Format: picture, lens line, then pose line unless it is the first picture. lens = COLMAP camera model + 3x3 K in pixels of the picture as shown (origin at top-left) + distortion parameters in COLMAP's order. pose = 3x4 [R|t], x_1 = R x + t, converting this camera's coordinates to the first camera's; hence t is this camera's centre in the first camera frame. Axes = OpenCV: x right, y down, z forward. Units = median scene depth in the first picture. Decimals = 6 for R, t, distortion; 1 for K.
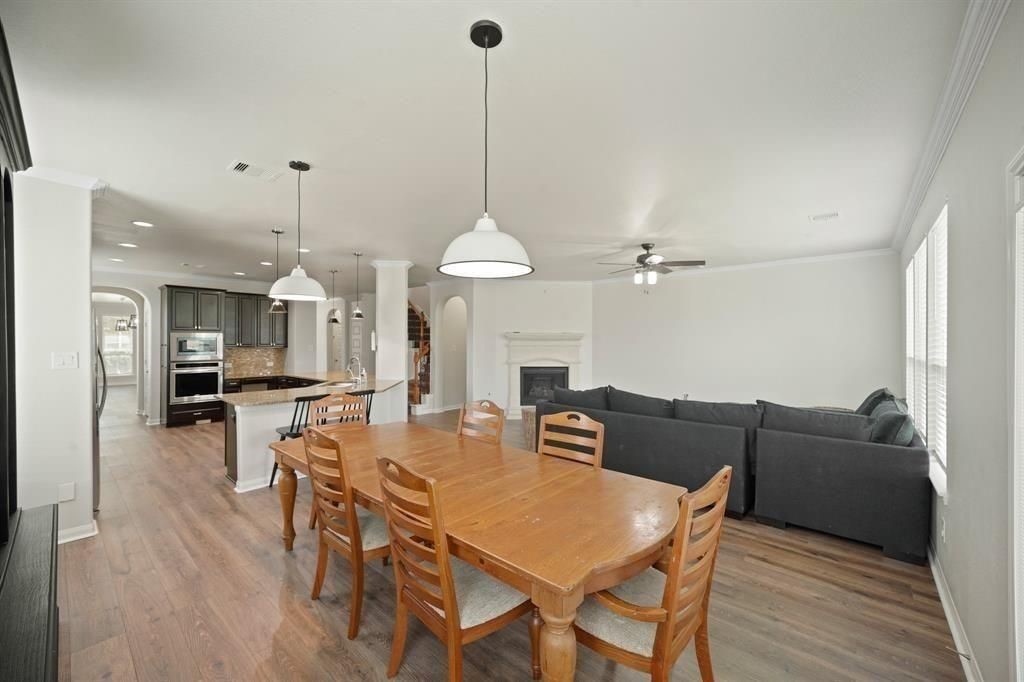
lens RADIAL K [[396.8, 0, 505.2], [0, 396.8, 344.4], [0, 0, 1]] dist [-0.000770, -0.000037]
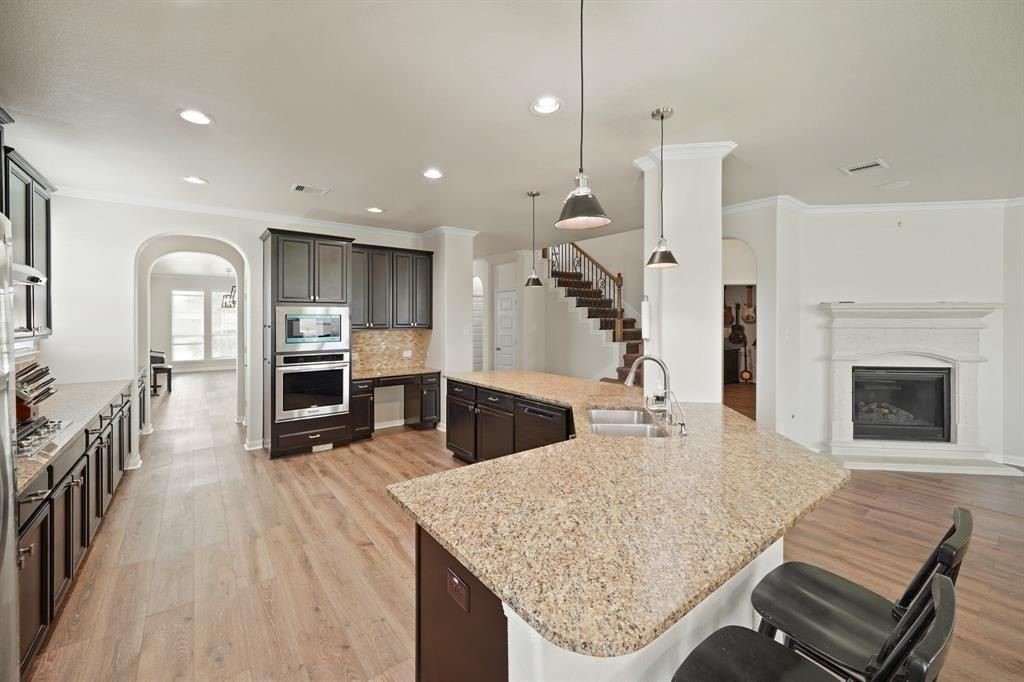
lens RADIAL K [[411.9, 0, 510.5], [0, 411.9, 323.6], [0, 0, 1]] dist [0.000607, 0.000034]
pose [[0.982660, -0.000586, -0.185417, -0.342360], [0.001231, 0.999994, 0.003362, -0.004162], [0.185414, -0.003531, 0.982654, 0.408860]]
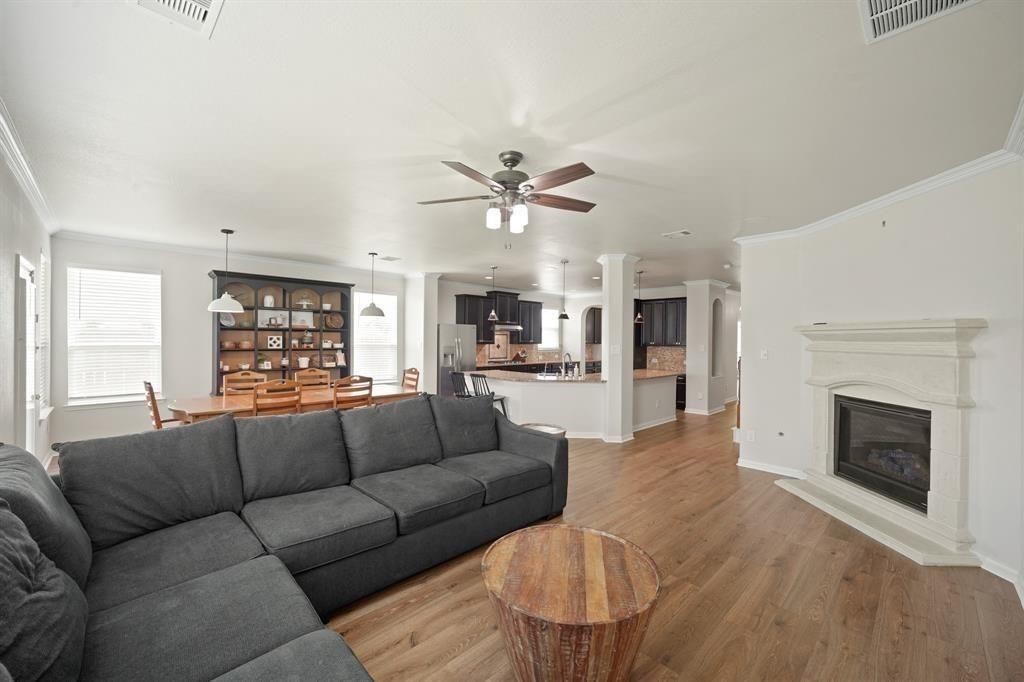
lens RADIAL K [[411.9, 0, 510.5], [0, 411.9, 323.6], [0, 0, 1]] dist [0.000607, 0.000034]
pose [[-0.061424, -0.038548, -0.997367, 0.616745], [-0.008211, 0.999240, -0.038115, -0.007638], [0.998078, 0.005848, -0.061694, 0.700054]]
